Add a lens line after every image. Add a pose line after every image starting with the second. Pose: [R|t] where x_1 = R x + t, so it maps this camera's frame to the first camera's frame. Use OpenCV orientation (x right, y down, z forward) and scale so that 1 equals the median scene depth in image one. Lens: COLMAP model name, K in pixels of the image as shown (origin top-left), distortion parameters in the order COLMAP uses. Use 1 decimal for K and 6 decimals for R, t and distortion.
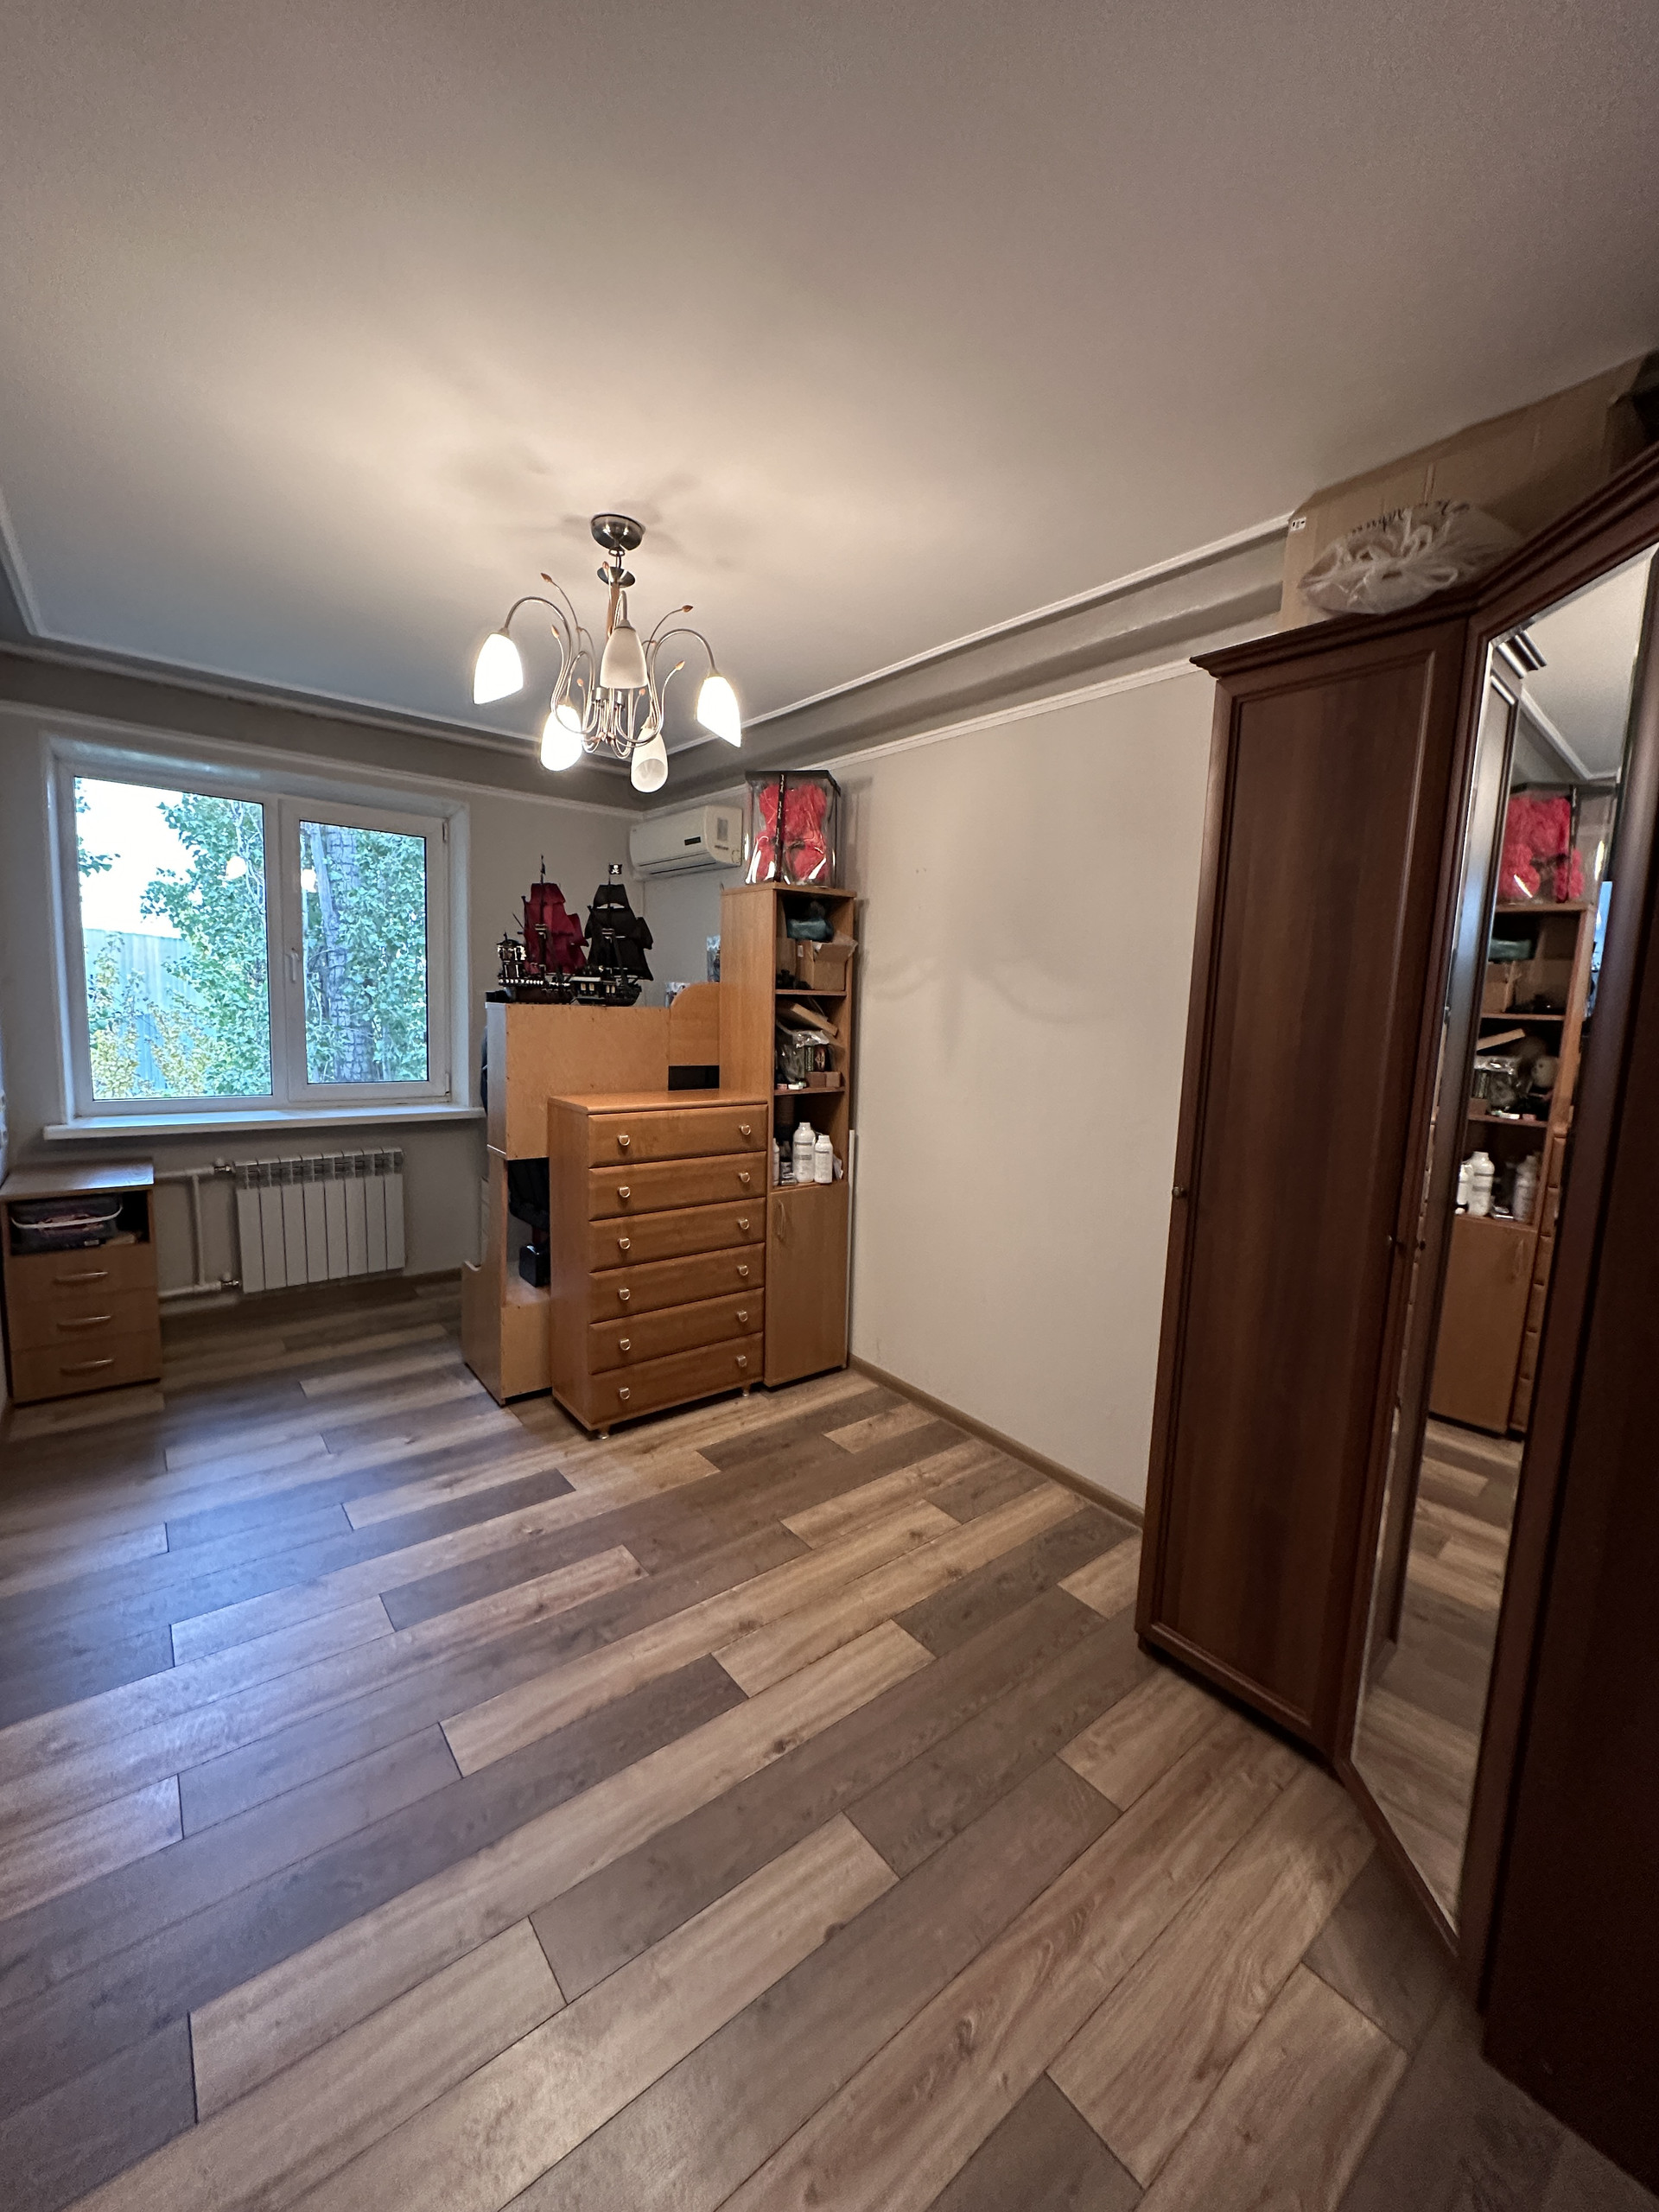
lens RADIAL K [[883.5, 0, 830.0], [0, 883.5, 1101.6], [0, 0, 1]] dist [-0.003336, 0.001180]
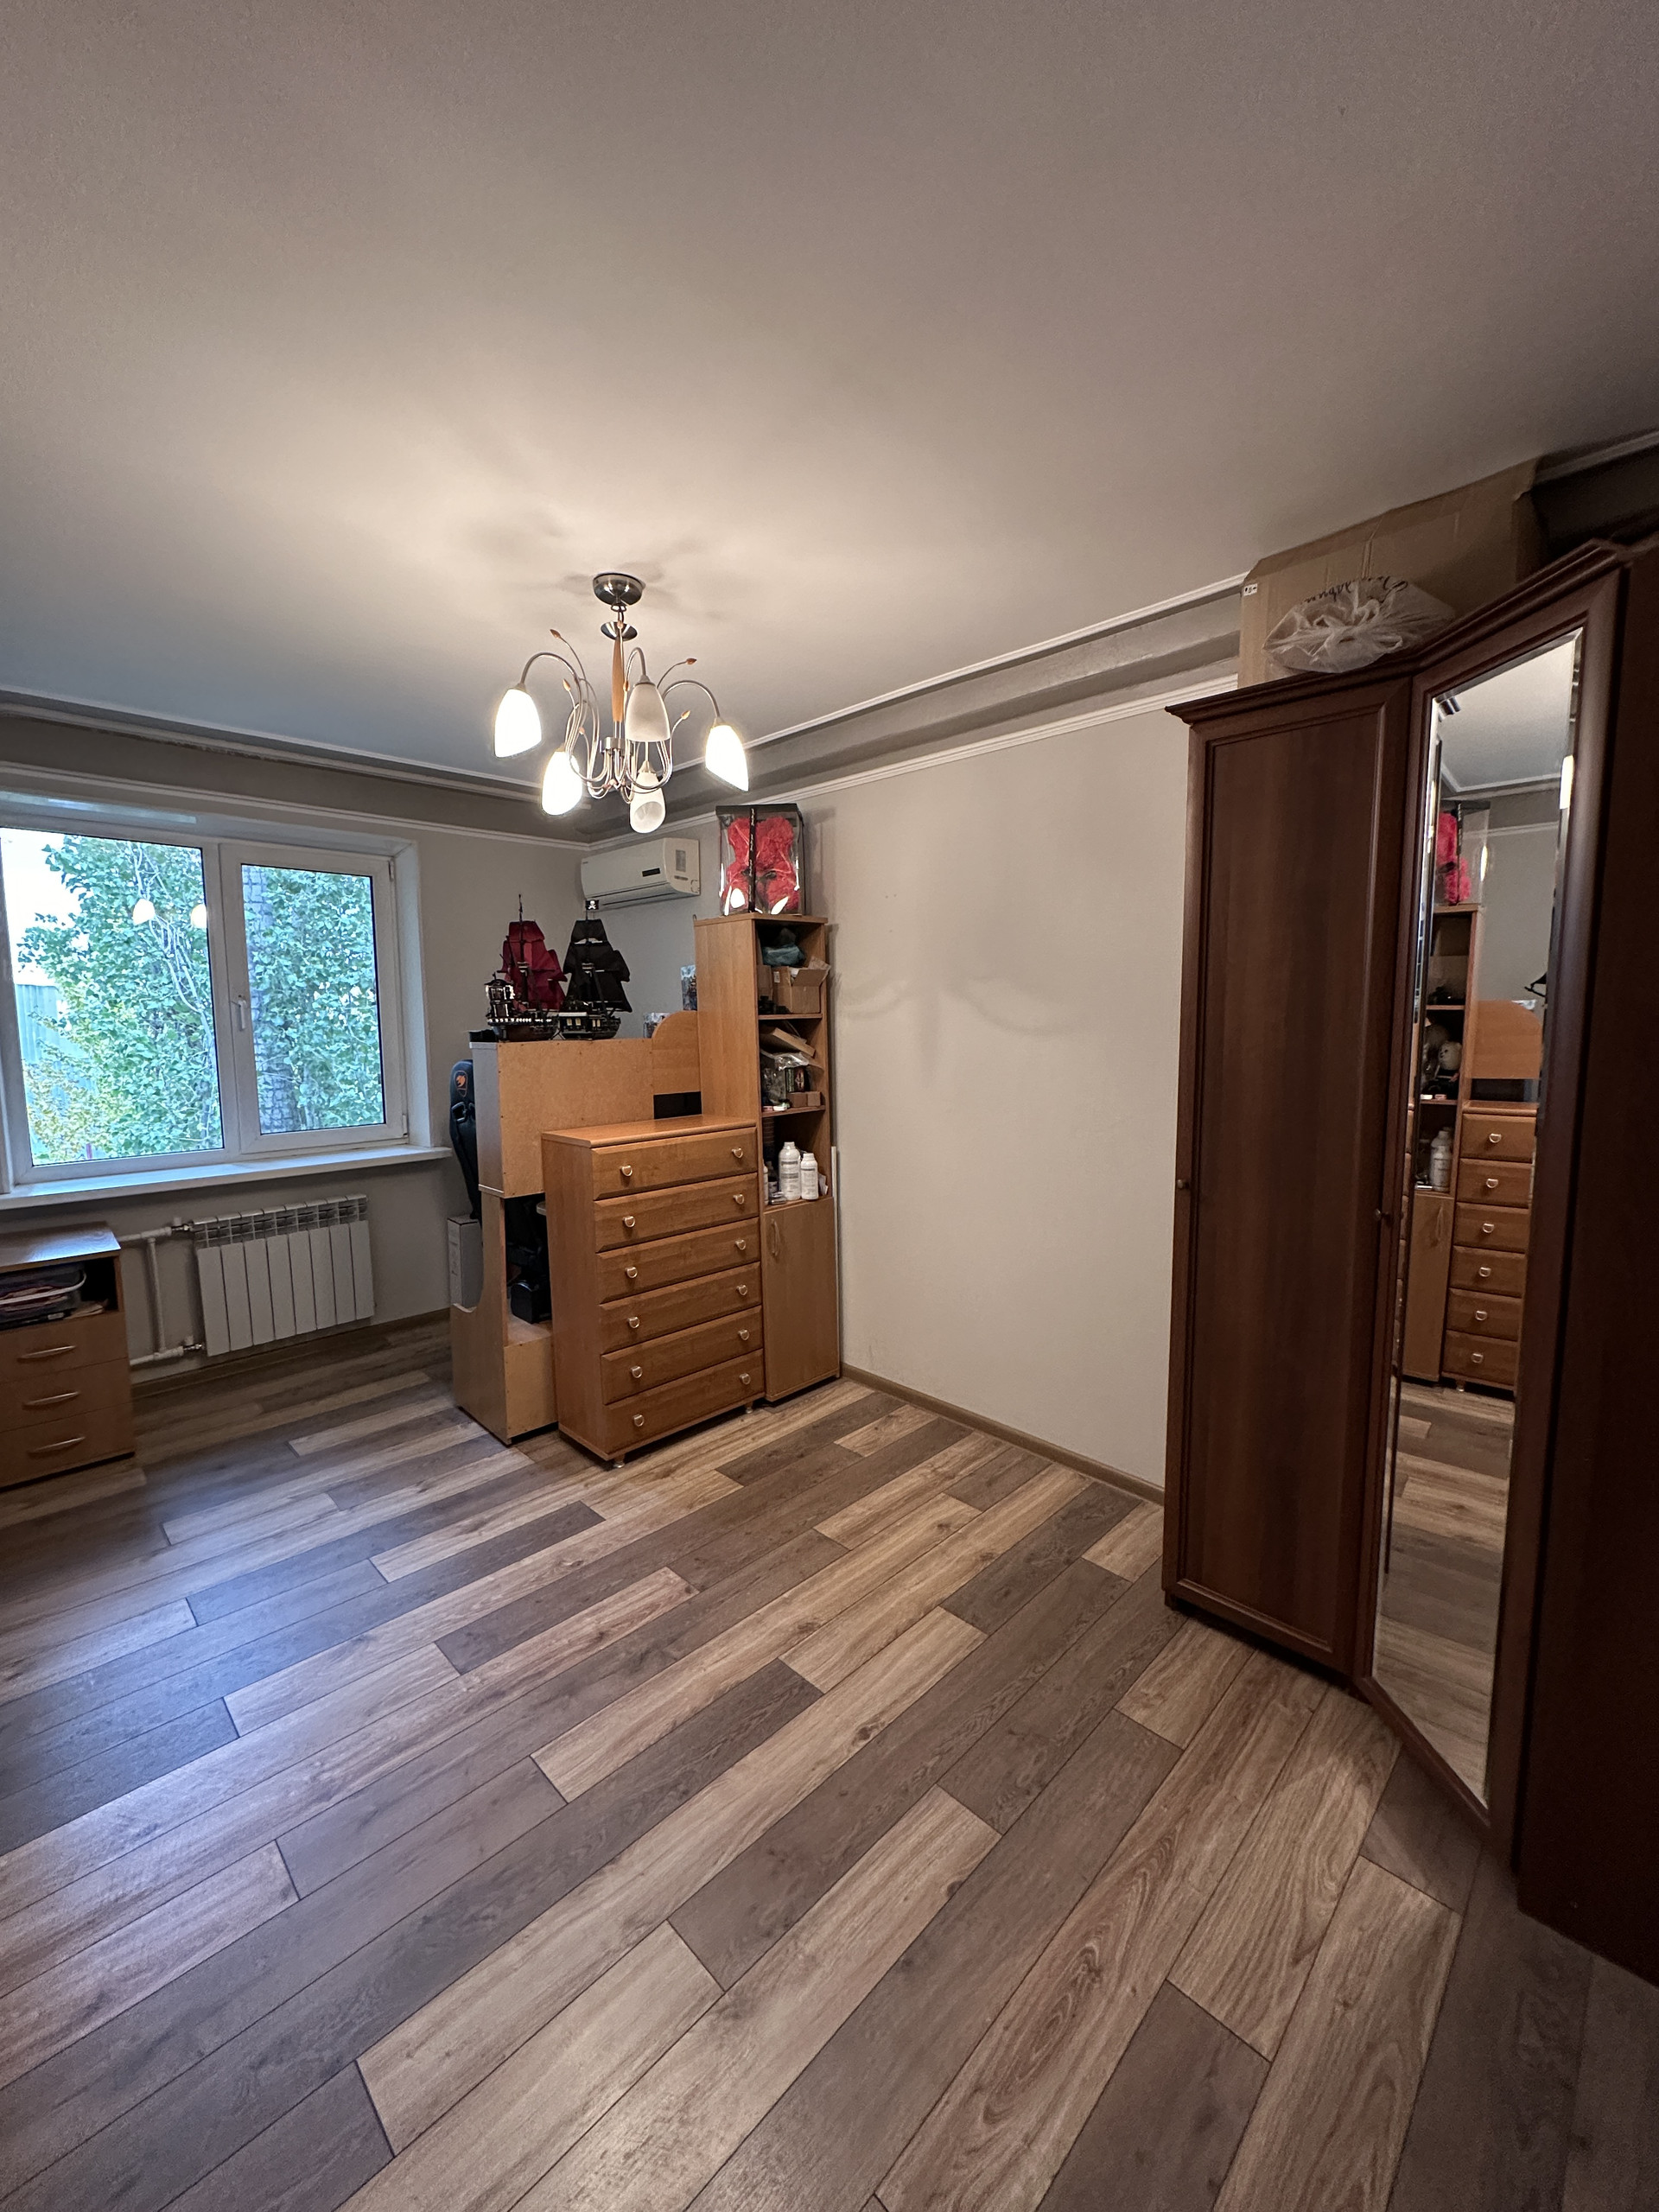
lens RADIAL K [[883.5, 0, 830.3], [0, 883.5, 1102.3], [0, 0, 1]] dist [-0.003336, 0.001180]
pose [[0.992861, -0.058692, 0.103836, -0.130211], [0.060238, 0.998114, -0.011816, -0.011755], [-0.102946, 0.017987, 0.994524, -0.049232]]
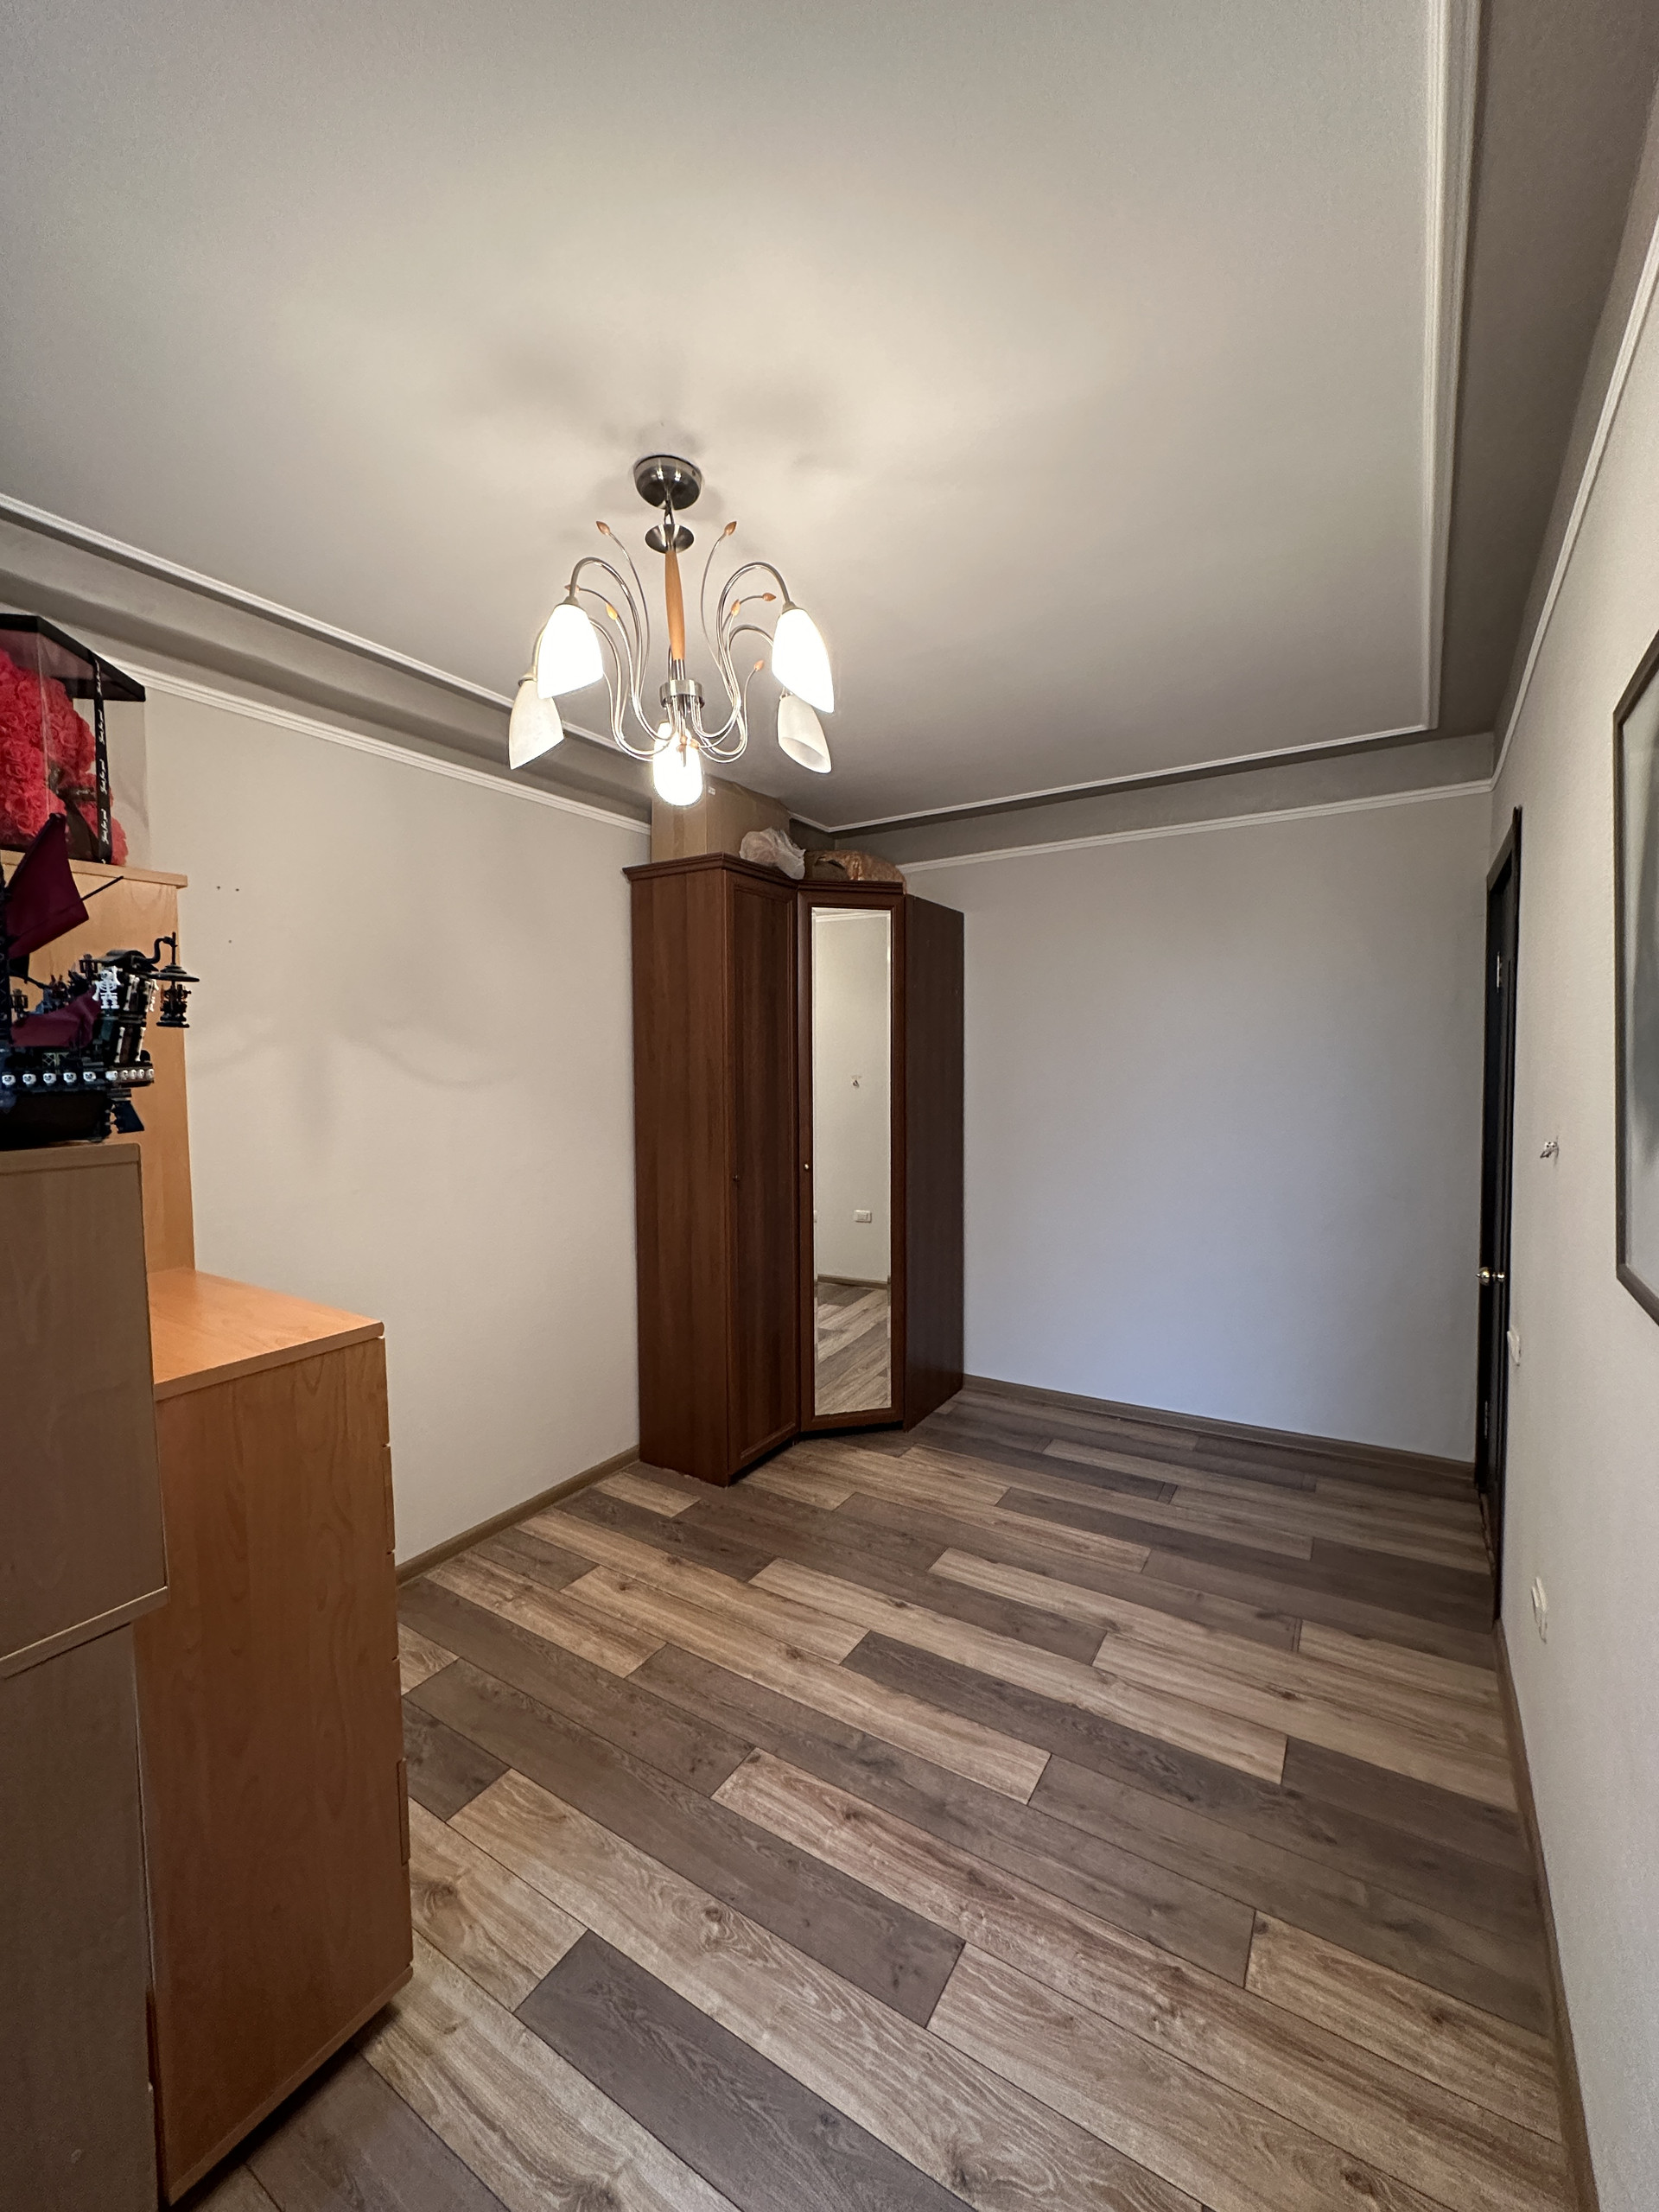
lens RADIAL K [[883.5, 0, 828.1], [0, 883.5, 1103.6], [0, 0, 1]] dist [-0.003336, 0.001180]
pose [[-0.323365, -0.081369, 0.942769, -1.008192], [0.114419, 0.985624, 0.124313, -0.182039], [-0.939331, 0.148069, -0.309406, 1.133975]]
